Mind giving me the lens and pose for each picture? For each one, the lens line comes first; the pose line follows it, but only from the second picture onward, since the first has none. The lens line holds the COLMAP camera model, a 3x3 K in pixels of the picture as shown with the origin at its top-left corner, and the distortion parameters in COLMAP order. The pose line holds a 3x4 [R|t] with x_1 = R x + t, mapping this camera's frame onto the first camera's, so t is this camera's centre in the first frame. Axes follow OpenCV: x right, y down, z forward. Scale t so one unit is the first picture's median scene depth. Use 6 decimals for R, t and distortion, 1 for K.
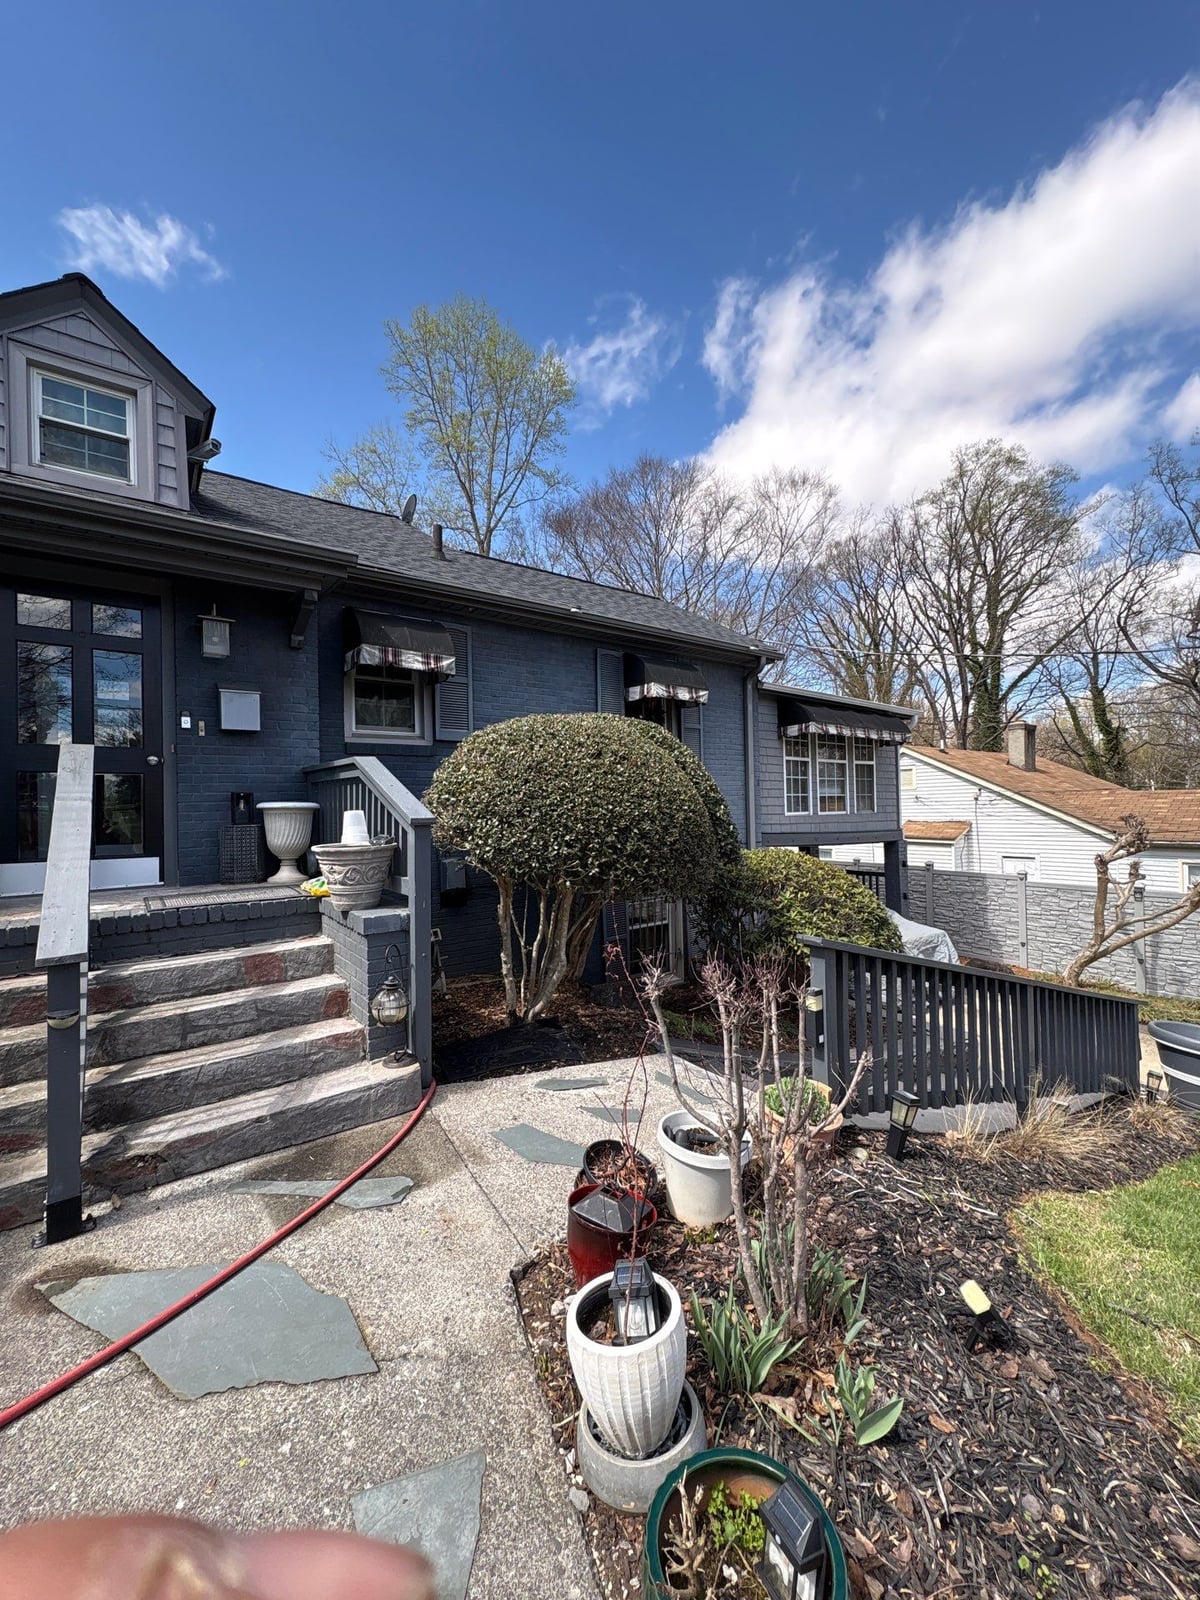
lens RADIAL K [[636.5, 0, 600.0], [0, 636.5, 800.0], [0, 0, 1]] dist [0.001435, -0.000337]
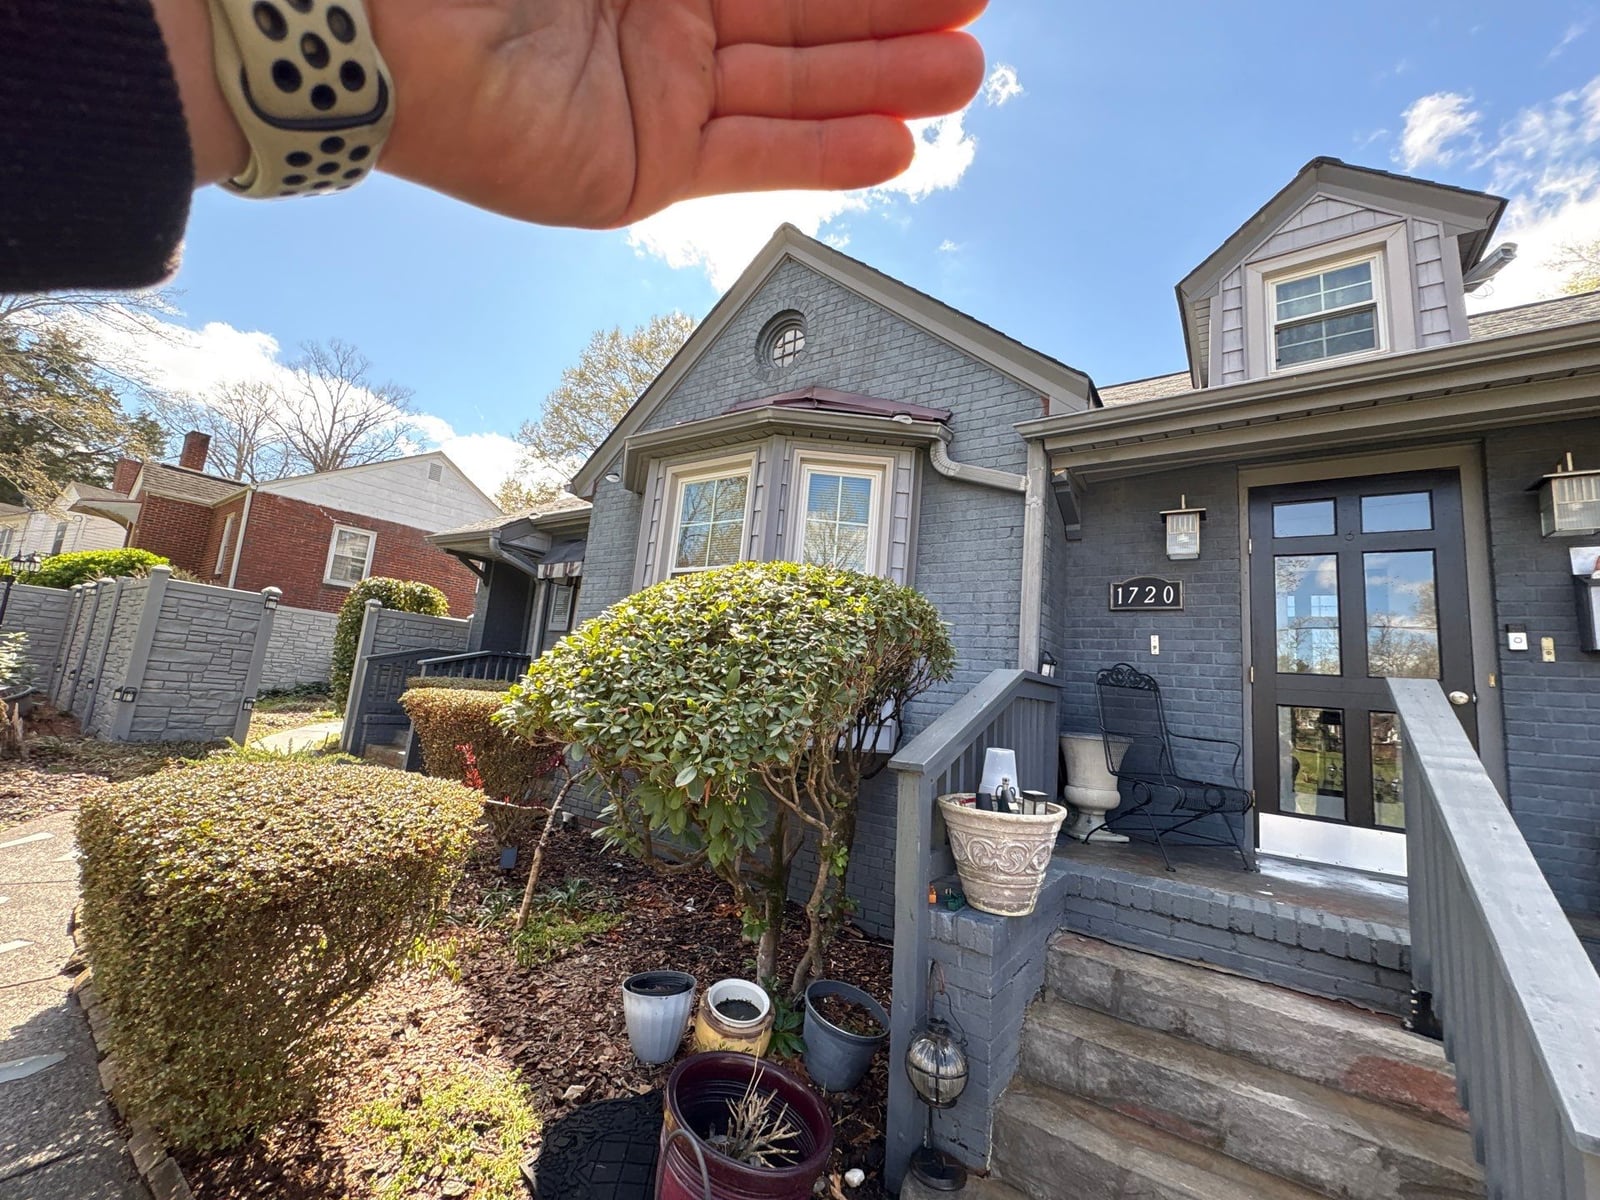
lens RADIAL K [[636.7, 0, 801.4], [0, 636.7, 599.8], [0, 0, 1]] dist [-0.000637, -0.000204]
pose [[0.305934, -0.096898, -0.947109, -0.324494], [-0.081068, 0.988543, -0.127323, -0.027505], [0.948595, 0.115733, 0.294573, 0.137598]]
